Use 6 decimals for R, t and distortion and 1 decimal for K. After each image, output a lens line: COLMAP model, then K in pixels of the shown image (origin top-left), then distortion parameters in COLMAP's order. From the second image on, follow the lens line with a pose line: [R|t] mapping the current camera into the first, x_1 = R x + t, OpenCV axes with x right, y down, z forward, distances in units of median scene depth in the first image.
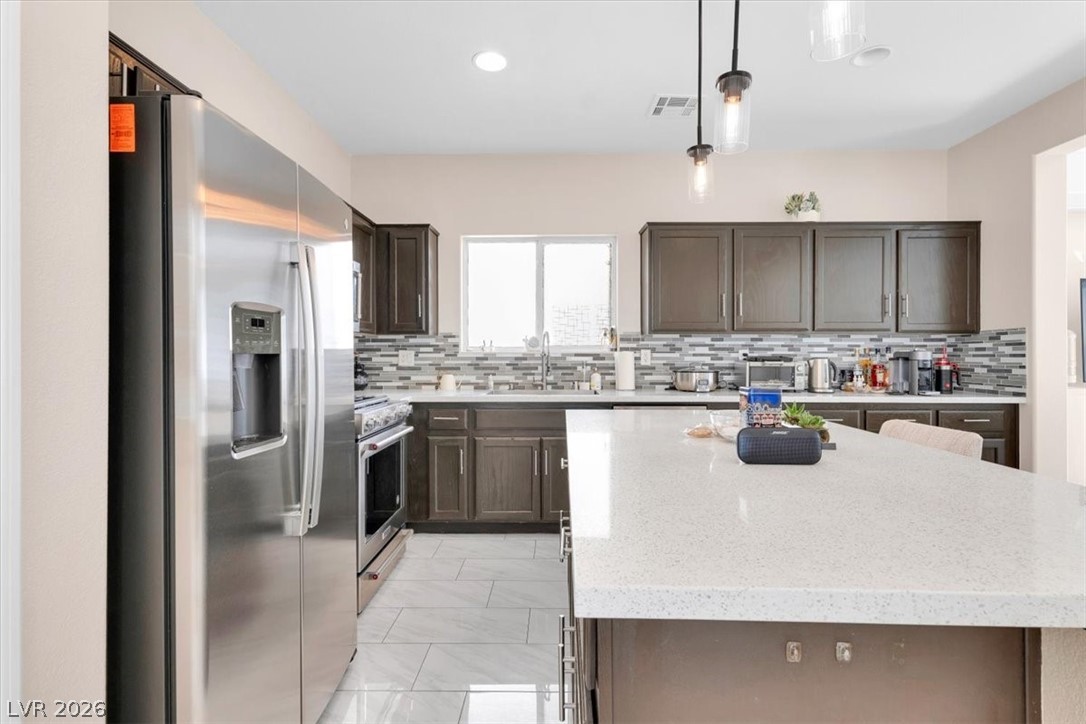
lens RADIAL K [[511.8, 0, 548.1], [0, 511.8, 351.6], [0, 0, 1]] dist [-0.003139, 0.000519]
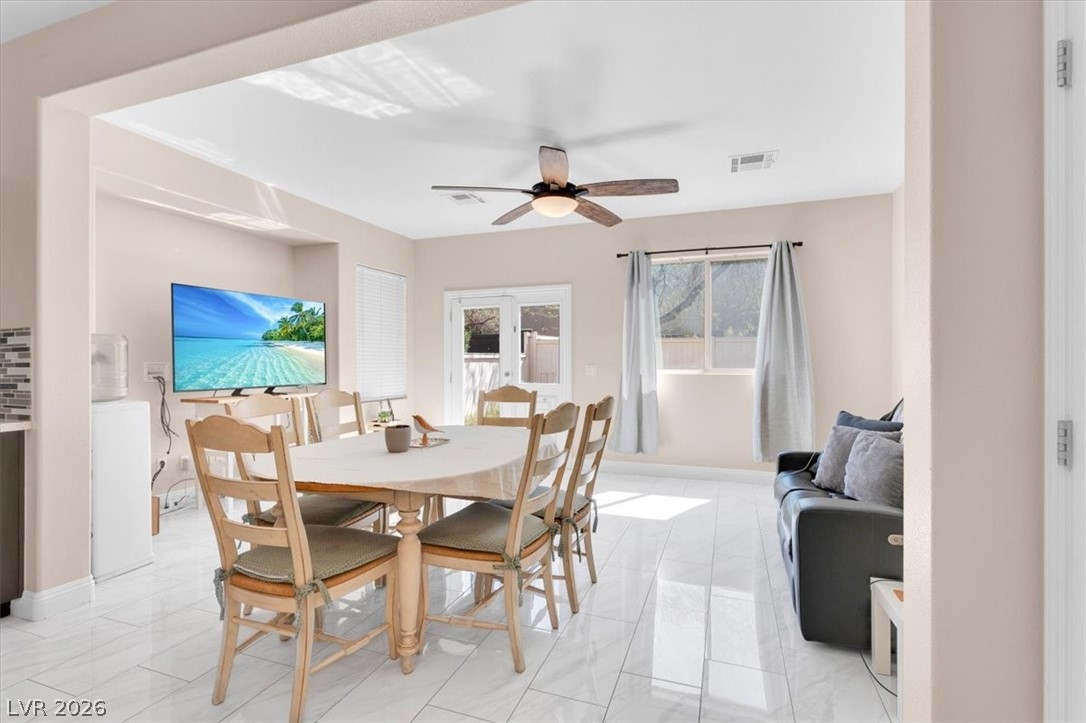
lens RADIAL K [[511.8, 0, 539.9], [0, 511.8, 361.4], [0, 0, 1]] dist [-0.003139, 0.000519]
pose [[0.330626, 0.000186, 0.943762, 0.389159], [-0.000410, 1.000000, -0.000053, 0.001943], [-0.943762, -0.000369, 0.330626, 0.046765]]
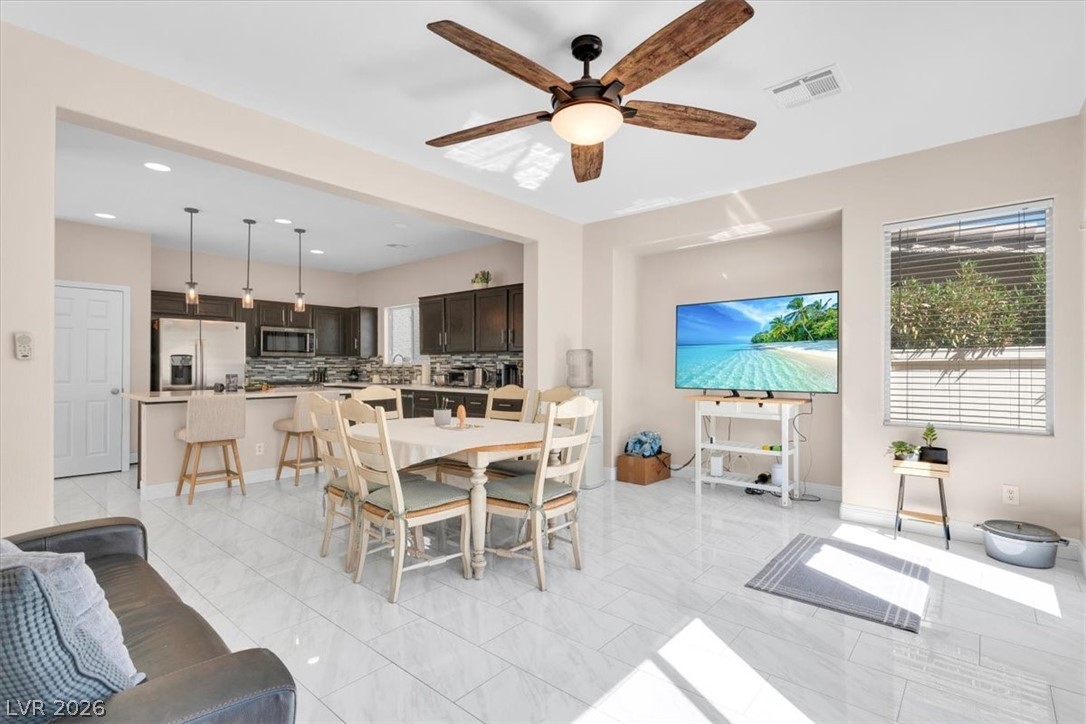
lens RADIAL K [[511.8, 0, 534.9], [0, 511.8, 360.5], [0, 0, 1]] dist [-0.003139, 0.000519]
pose [[0.764162, -0.005080, -0.645004, 1.629836], [0.003800, 0.999987, -0.003375, -0.005271], [0.645013, 0.000128, 0.764172, -0.181915]]
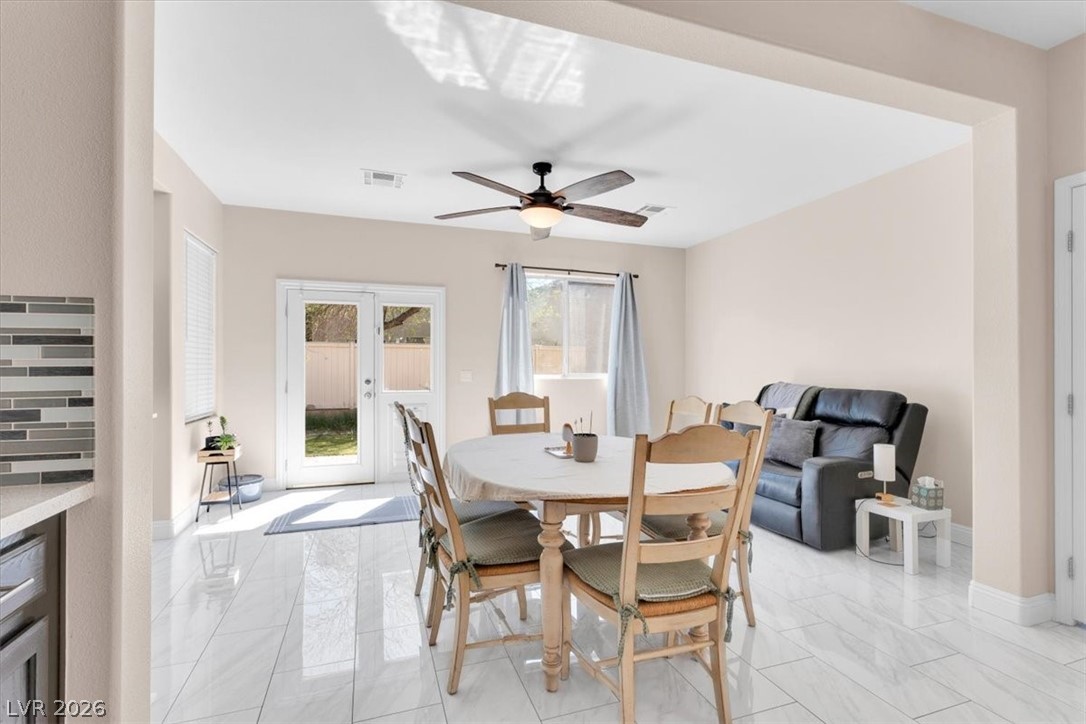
lens RADIAL K [[511.8, 0, 550.0], [0, 511.8, 363.6], [0, 0, 1]] dist [-0.003139, 0.000519]
pose [[-0.351958, 0.007504, 0.935986, 0.373827], [-0.003336, 0.999951, -0.009271, 0.003577], [-0.936010, -0.006385, -0.351916, 0.660044]]
